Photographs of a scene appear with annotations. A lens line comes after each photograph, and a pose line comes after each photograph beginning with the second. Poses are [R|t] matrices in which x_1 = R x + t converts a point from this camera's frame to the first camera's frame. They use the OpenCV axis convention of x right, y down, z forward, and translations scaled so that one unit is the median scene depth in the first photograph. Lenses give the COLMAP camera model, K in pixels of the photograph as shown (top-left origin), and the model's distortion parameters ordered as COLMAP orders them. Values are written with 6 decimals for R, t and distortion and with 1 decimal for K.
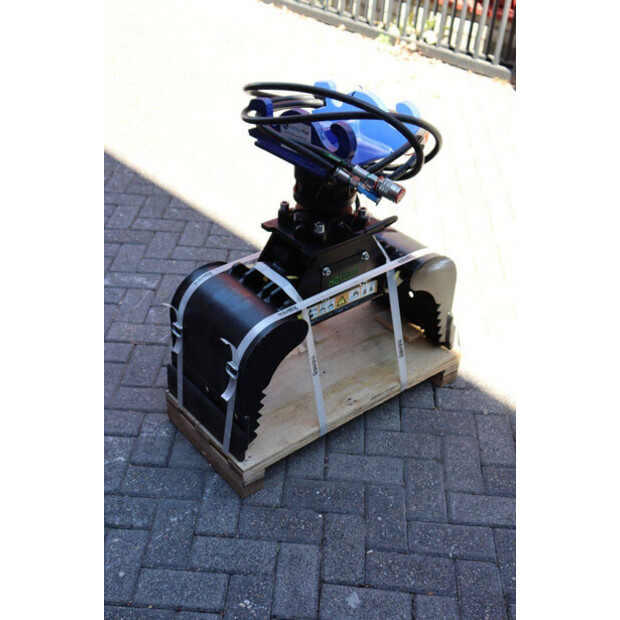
lens RADIAL K [[764.6, 0, 310.0], [0, 764.6, 310.0], [0, 0, 1]] dist [0.004082, 0.062497]
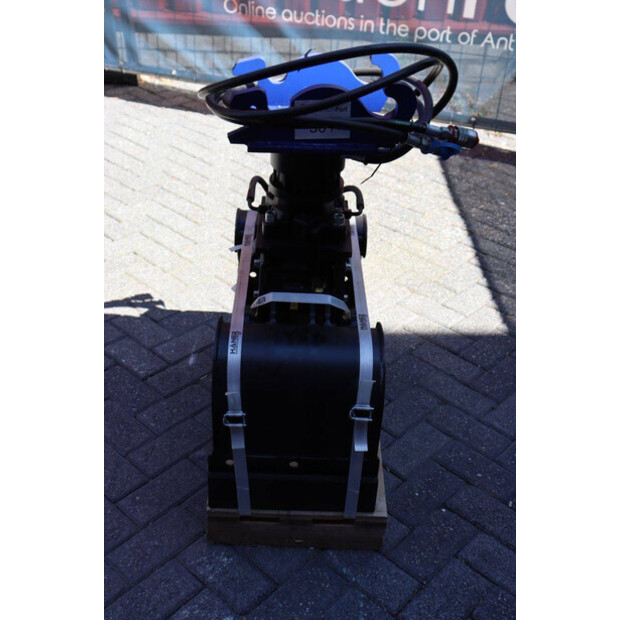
lens RADIAL K [[764.6, 0, 310.0], [0, 764.6, 310.0], [0, 0, 1]] dist [0.004082, 0.062497]
pose [[0.632972, -0.429679, 0.643990, -0.558561], [0.415030, 0.890540, 0.186251, -0.176447], [-0.653527, 0.149383, 0.742016, 0.377646]]
